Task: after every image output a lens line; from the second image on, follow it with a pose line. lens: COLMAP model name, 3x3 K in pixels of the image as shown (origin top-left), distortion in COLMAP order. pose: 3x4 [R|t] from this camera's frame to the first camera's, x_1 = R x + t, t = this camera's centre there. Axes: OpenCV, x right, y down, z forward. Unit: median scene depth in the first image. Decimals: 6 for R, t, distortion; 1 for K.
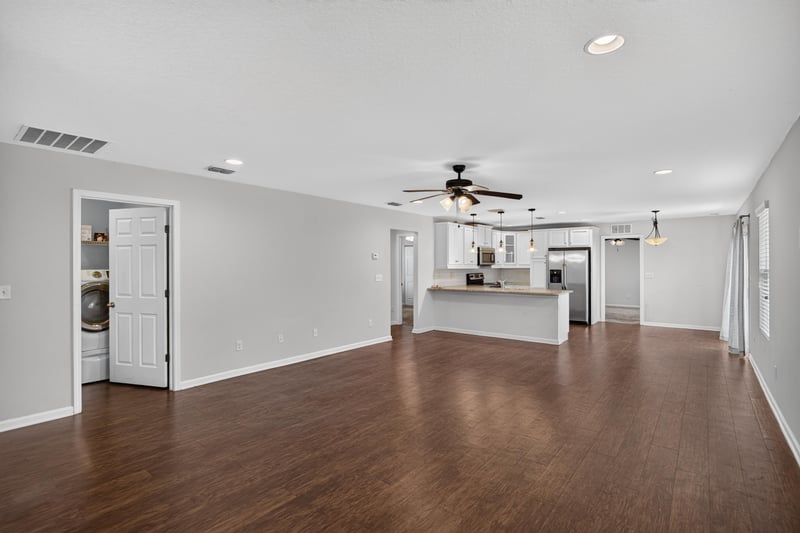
lens RADIAL K [[382.8, 0, 403.0], [0, 382.8, 262.1], [0, 0, 1]] dist [-0.021478, 0.004729]
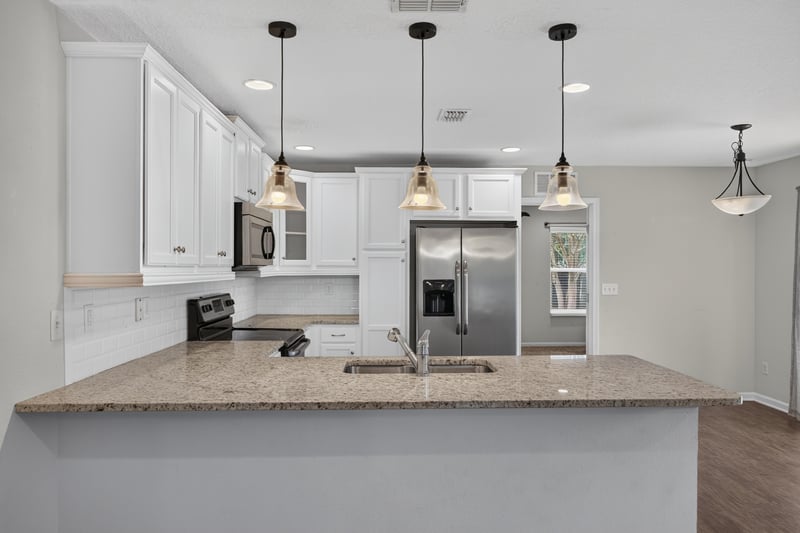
lens RADIAL K [[563.3, 0, 404.8], [0, 563.3, 268.3], [0, 0, 1]] dist [-0.005395, 0.001977]
pose [[0.768379, -0.001423, 0.639994, 0.032642], [-0.005764, 0.999942, 0.009143, 0.004521], [-0.639969, -0.010714, 0.768326, 0.617890]]
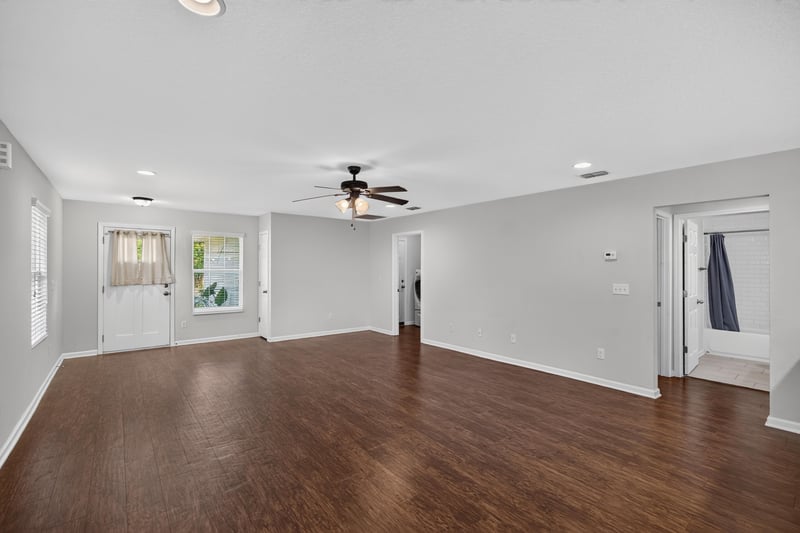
lens RADIAL K [[353.7, 0, 398.4], [0, 353.7, 270.5], [0, 0, 1]] dist [-0.004183, 0.002055]
pose [[-0.217757, 0.003681, -0.975996, 0.446388], [0.002683, 0.999991, 0.003173, 0.005885], [0.975999, -0.001928, -0.217765, 0.576425]]
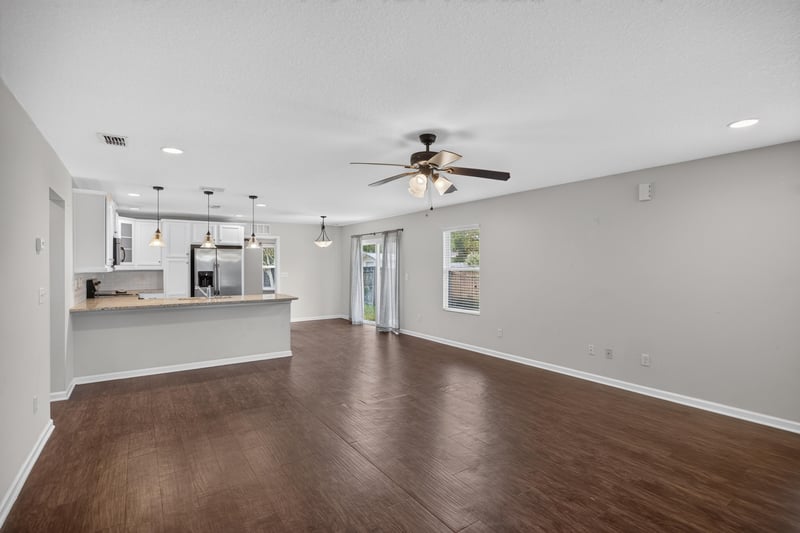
lens RADIAL K [[382.8, 0, 399.0], [0, 382.8, 263.8], [0, 0, 1]] dist [-0.021478, 0.004729]
pose [[0.300393, 0.003320, 0.953810, -0.261885], [-0.005762, 0.999982, -0.001666, 0.003092], [-0.953798, -0.004995, 0.300407, 0.360594]]
